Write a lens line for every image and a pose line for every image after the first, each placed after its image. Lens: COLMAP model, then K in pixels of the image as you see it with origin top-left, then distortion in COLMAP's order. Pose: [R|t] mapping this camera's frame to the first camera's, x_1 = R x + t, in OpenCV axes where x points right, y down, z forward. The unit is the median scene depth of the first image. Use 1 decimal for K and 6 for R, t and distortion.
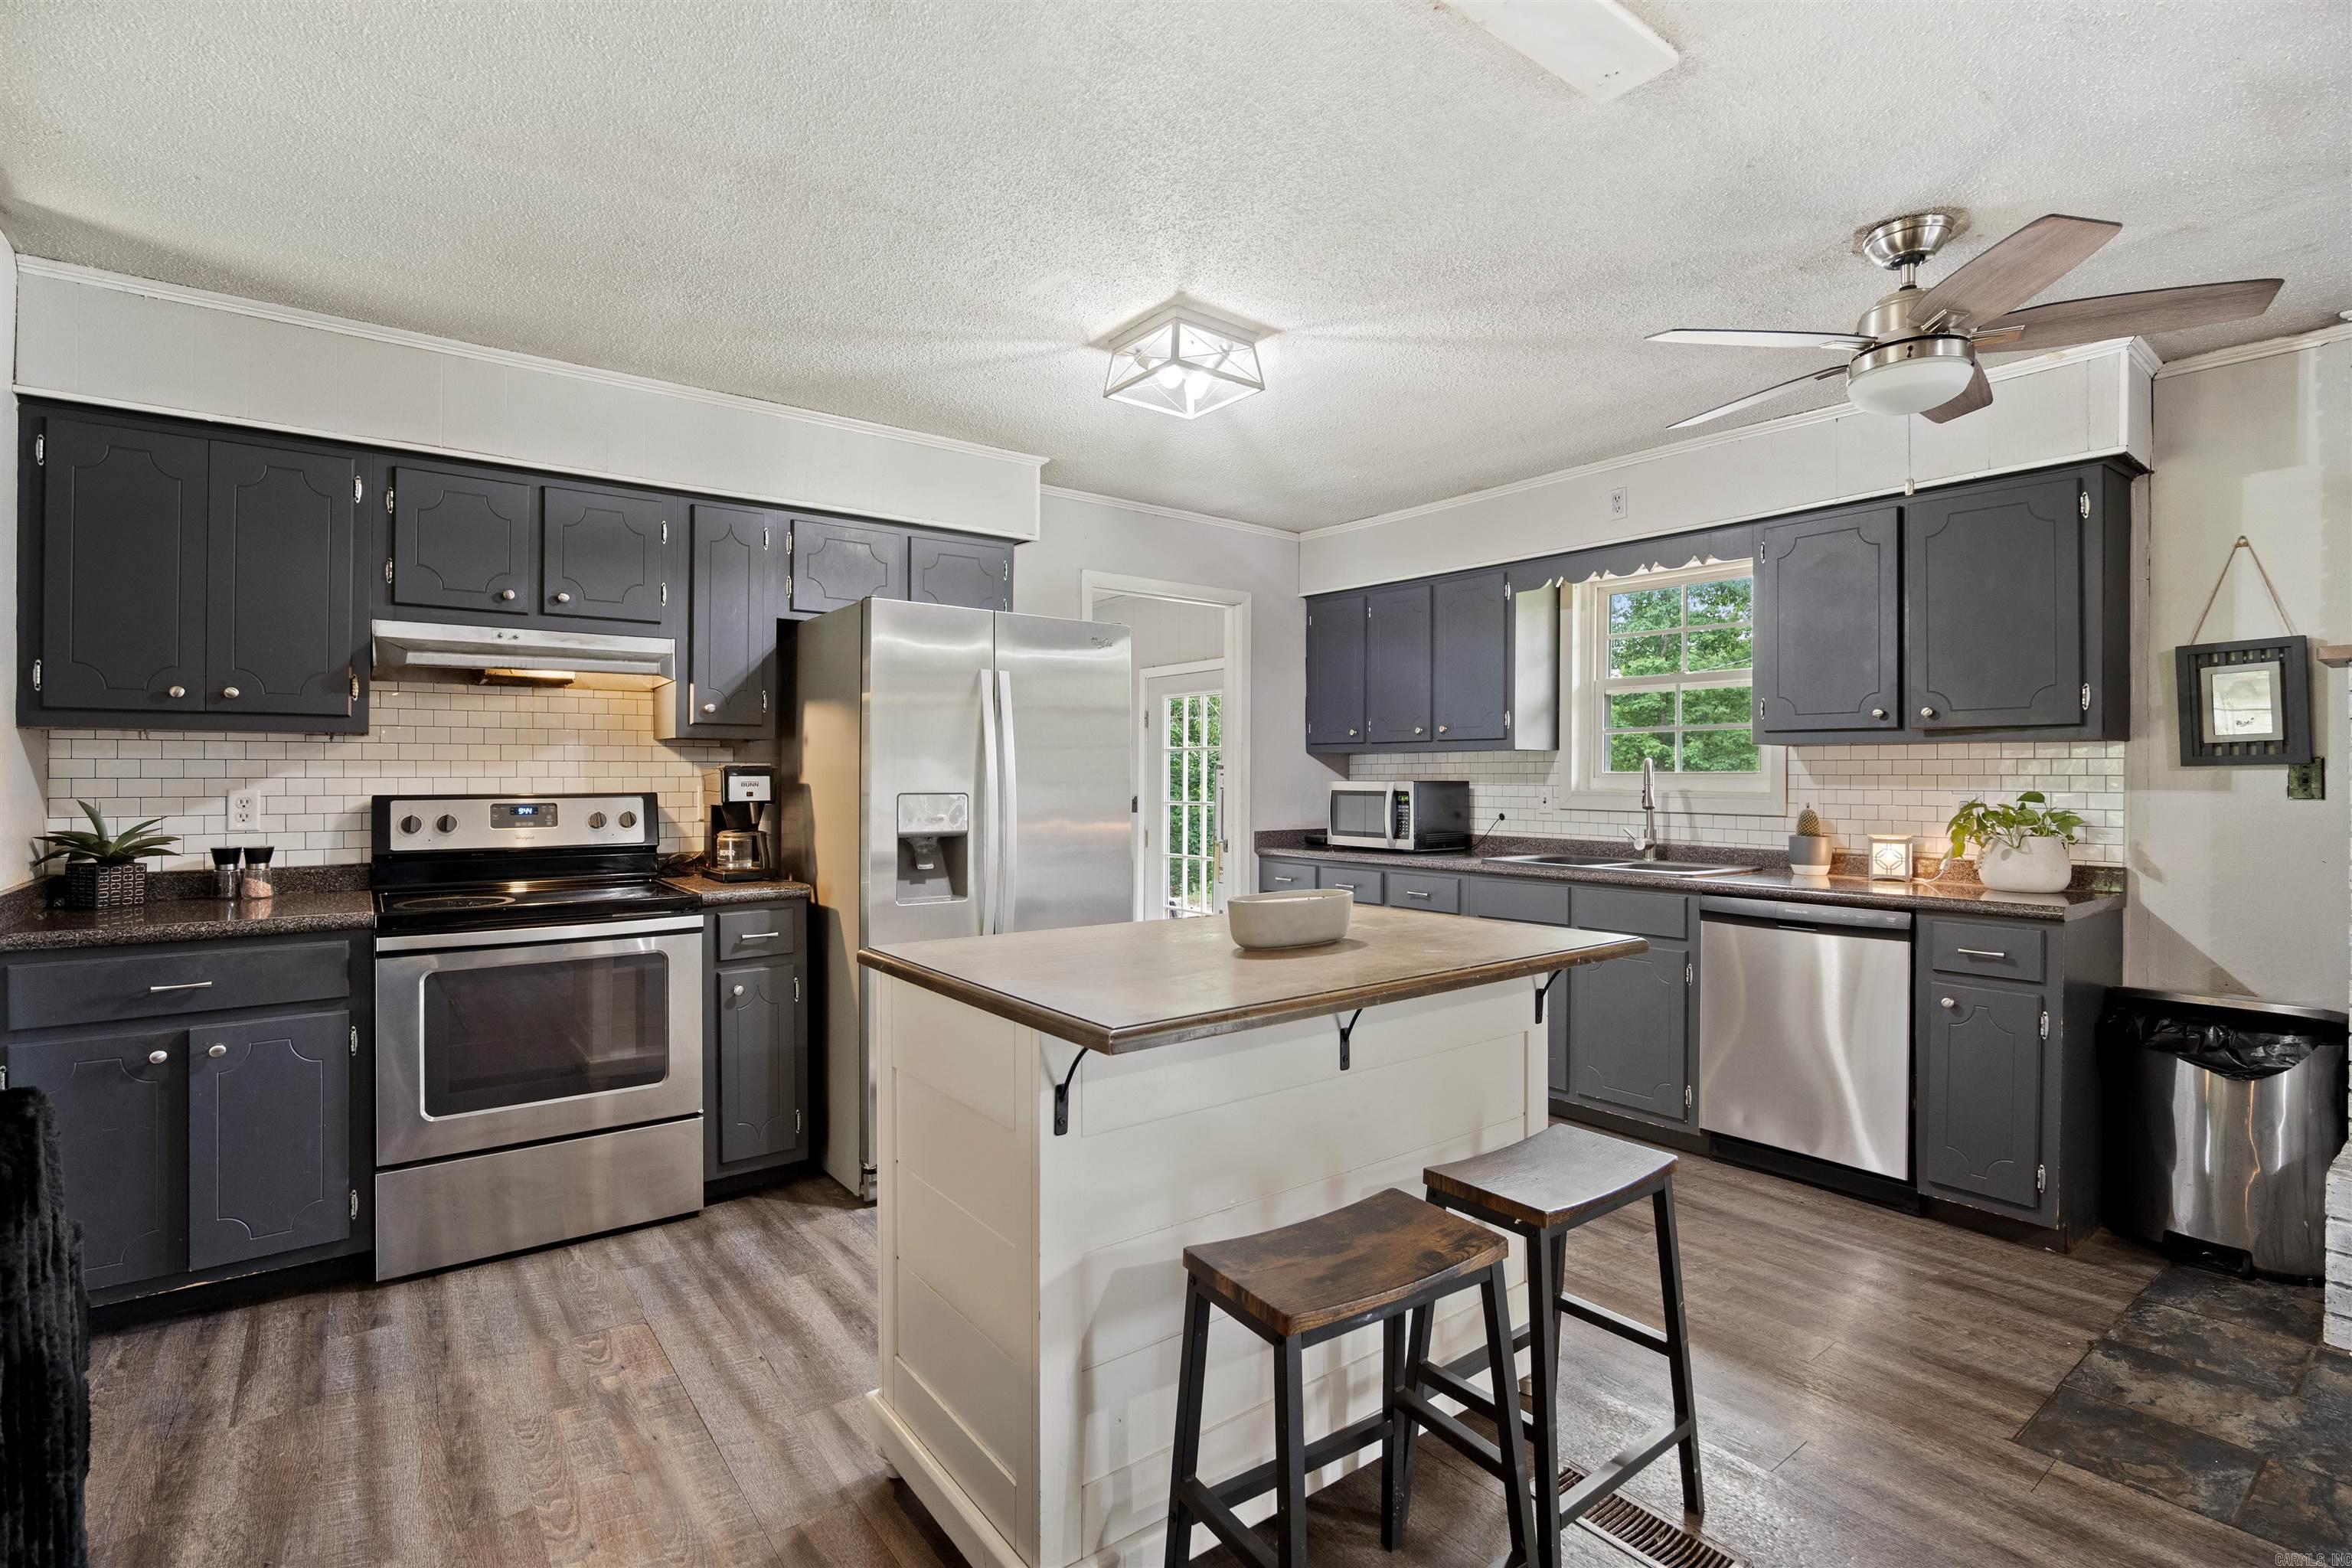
lens RADIAL K [[1099.6, 0, 1150.3], [0, 1099.6, 766.4], [0, 0, 1]] dist [-0.024272, 0.003565]
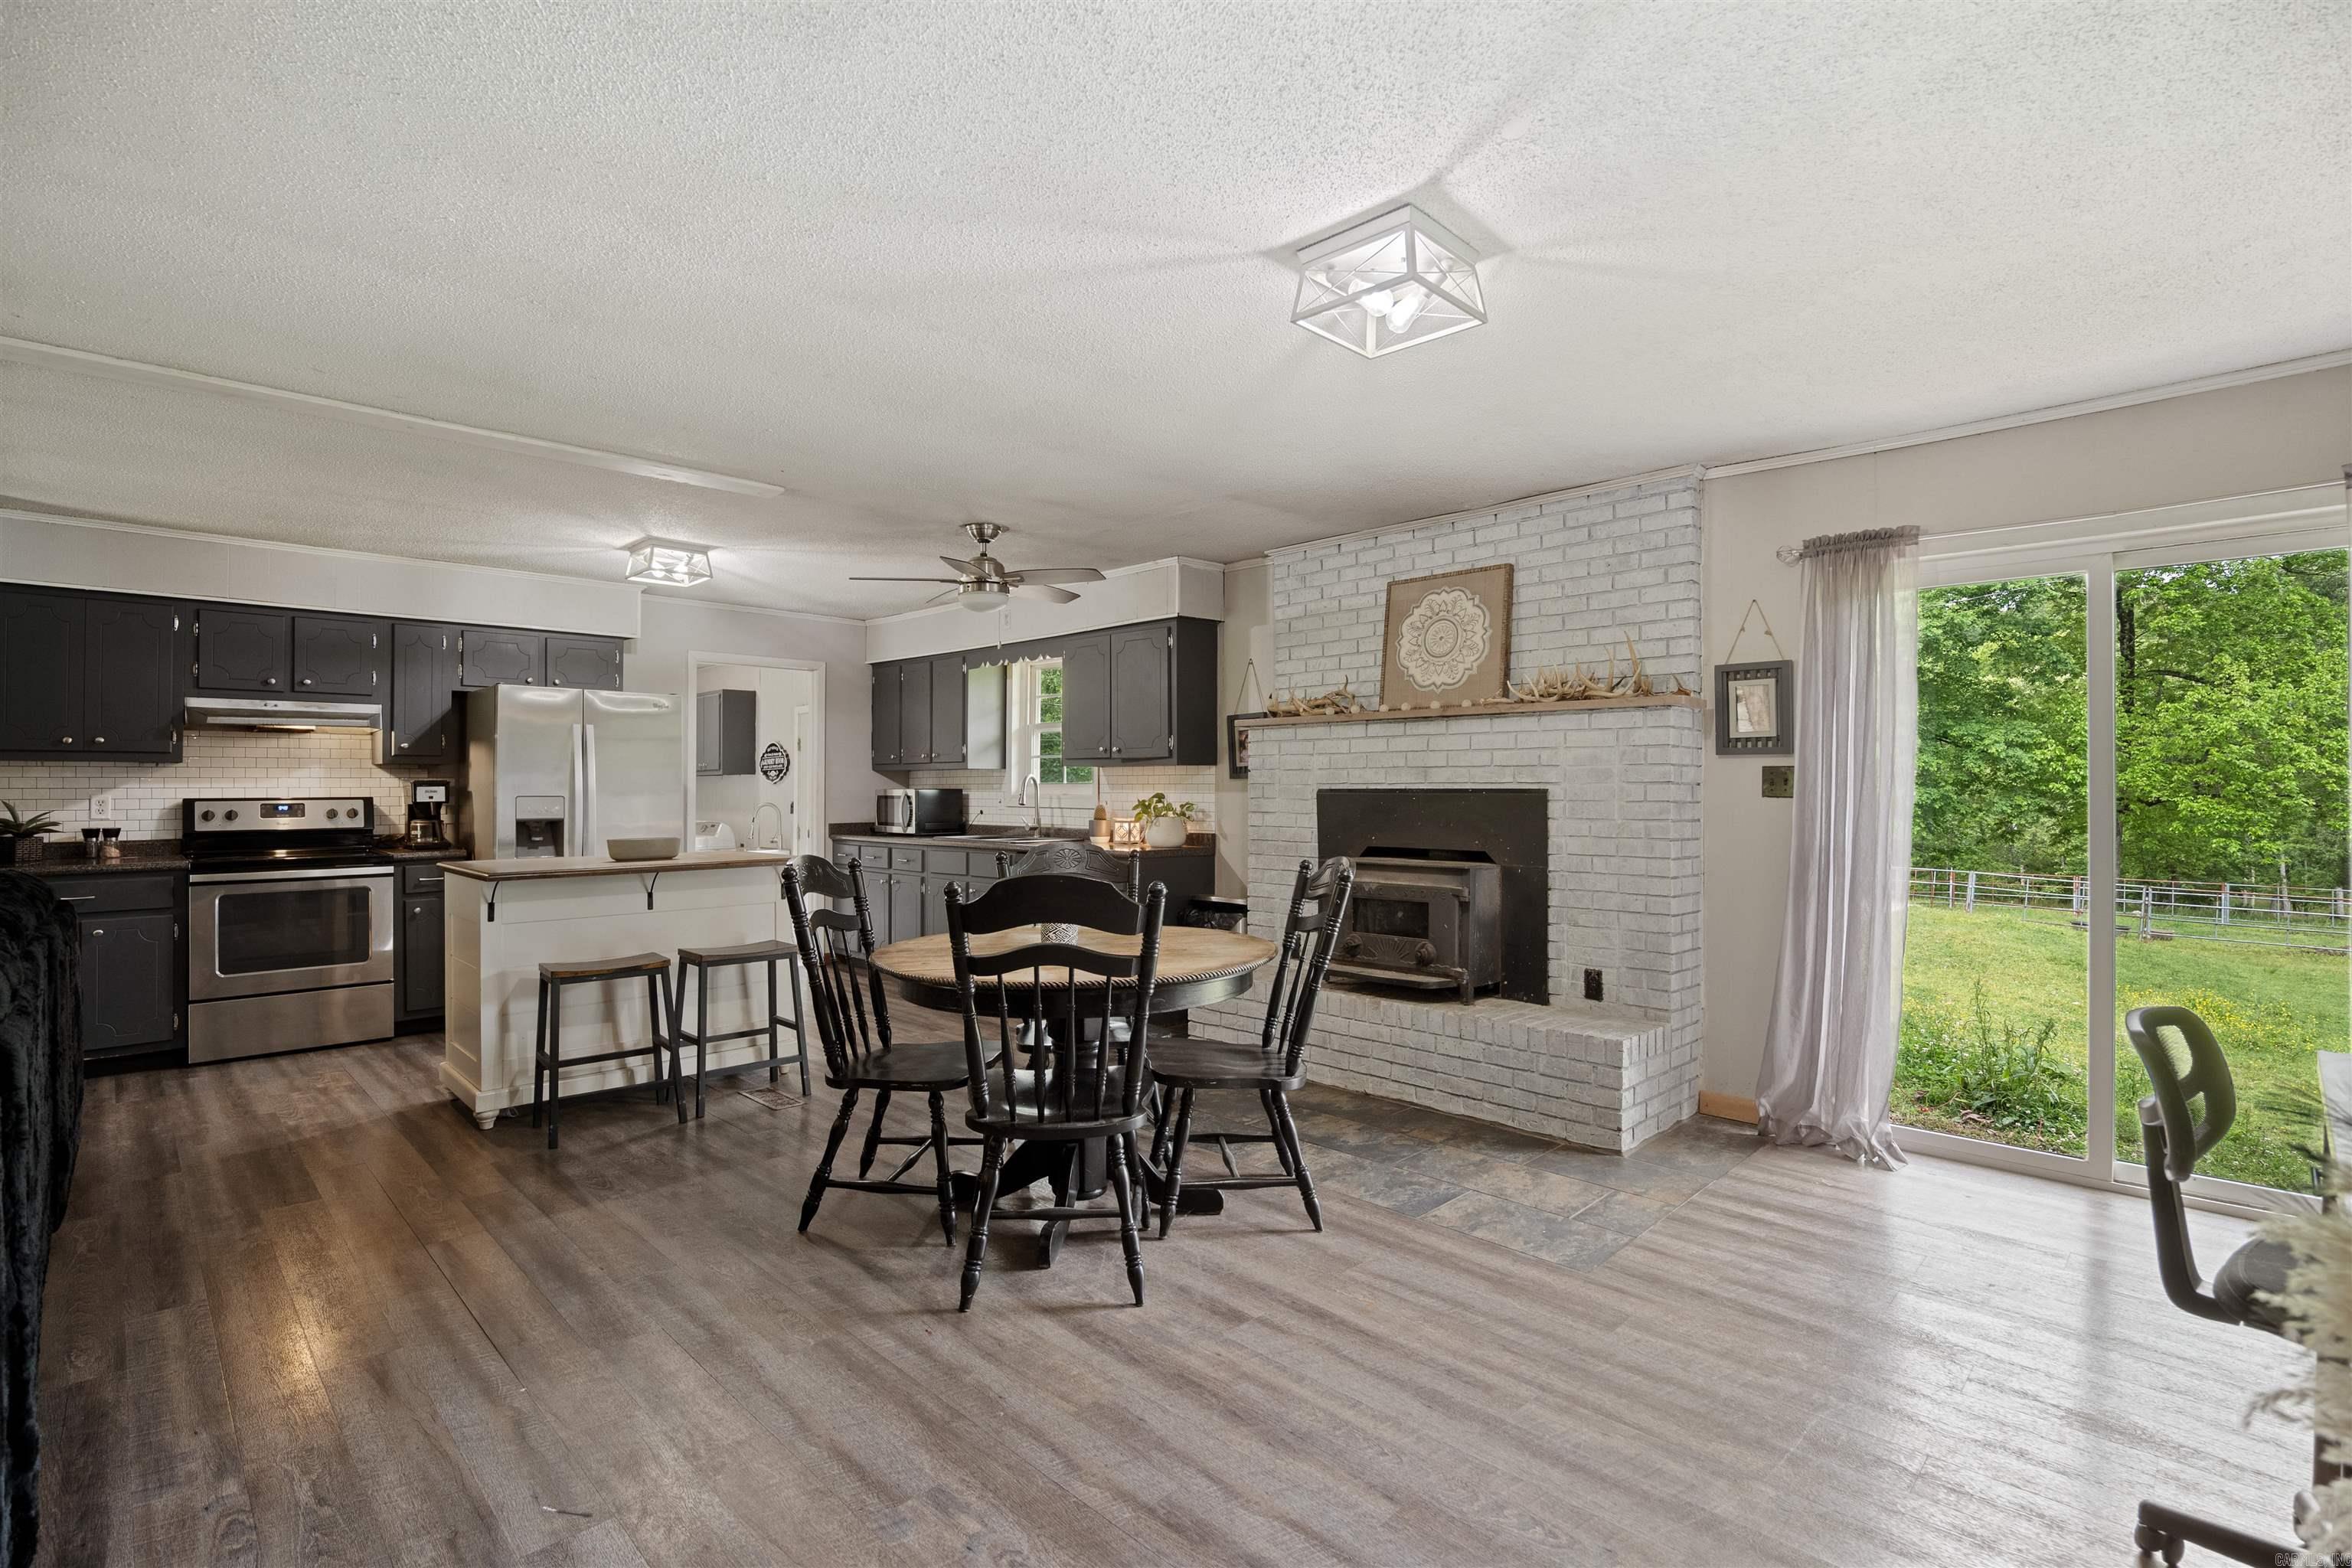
lens RADIAL K [[1099.6, 0, 1147.8], [0, 1099.6, 775.0], [0, 0, 1]] dist [-0.024272, 0.003565]
pose [[0.991099, -0.001638, 0.133117, 0.512371], [0.002271, 0.999987, -0.004600, 0.001573], [-0.133108, 0.004861, 0.991090, -0.811131]]
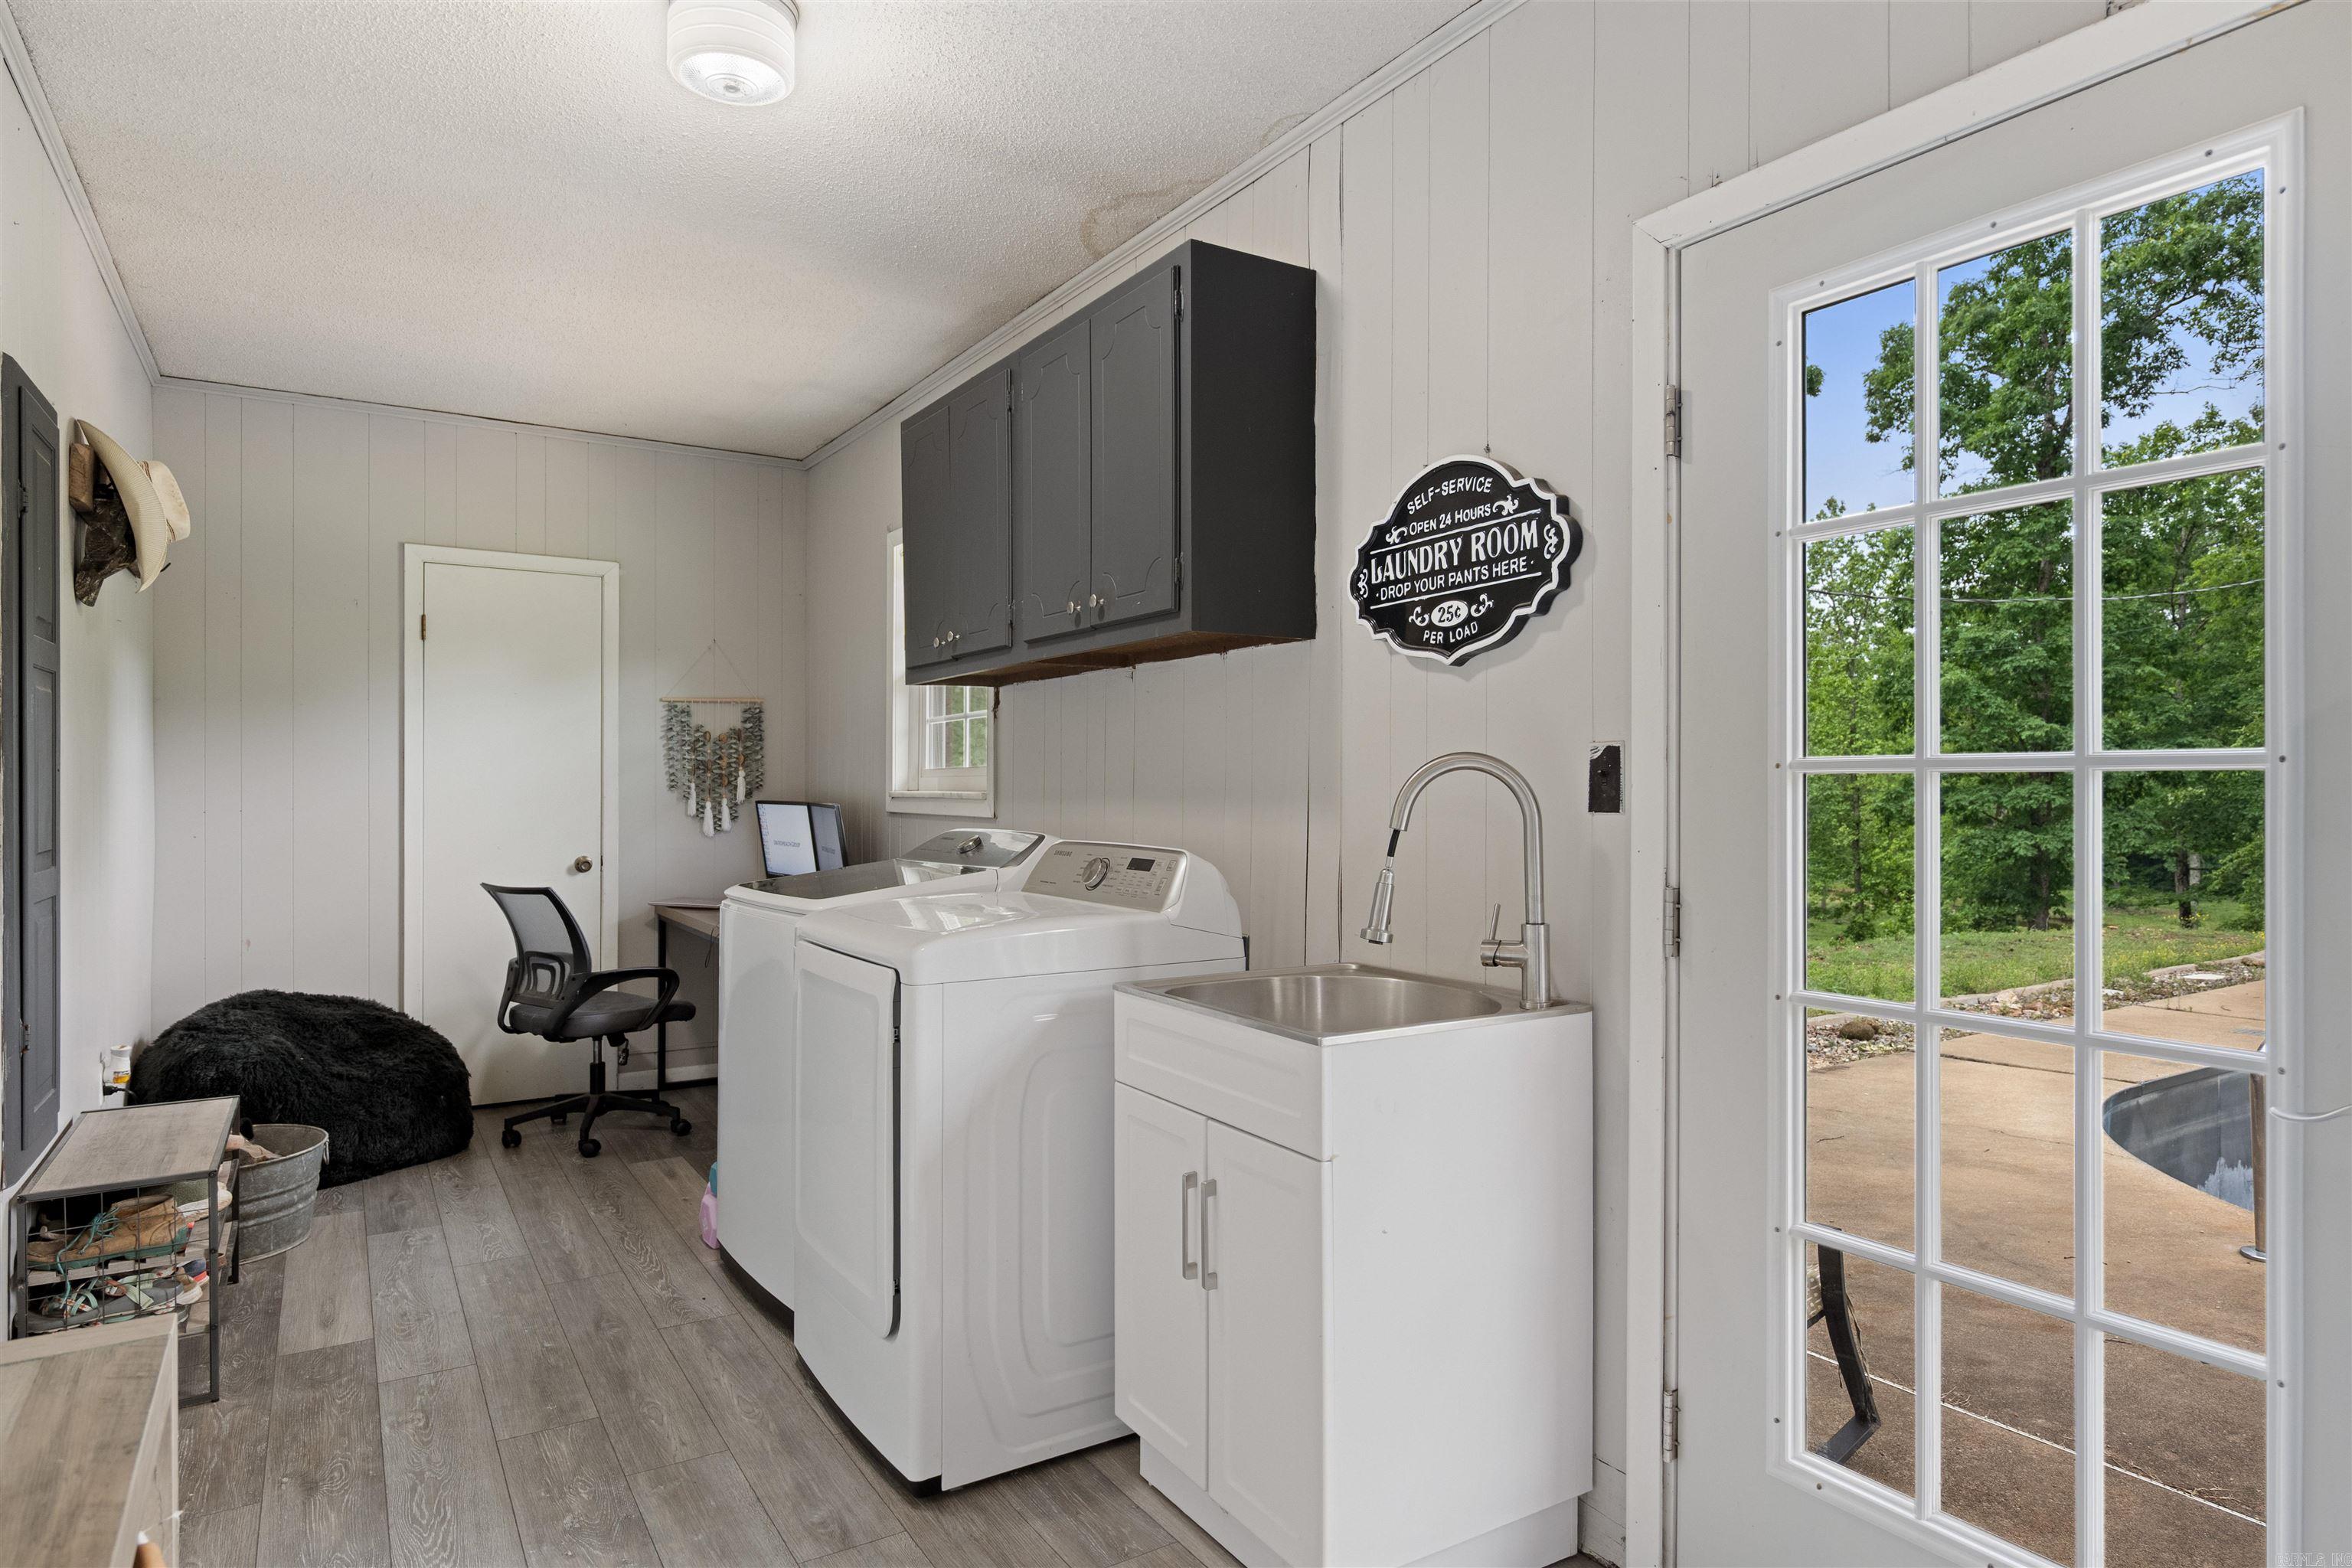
lens RADIAL K [[1330.9, 0, 1152.8], [0, 1330.9, 789.2], [0, 0, 1]] dist [0.001402, -0.001504]
pose [[0.996389, -0.002755, -0.084861, -0.190055], [0.003999, 0.999887, 0.014487, 0.067282], [0.084812, -0.014774, 0.996287, 1.484149]]
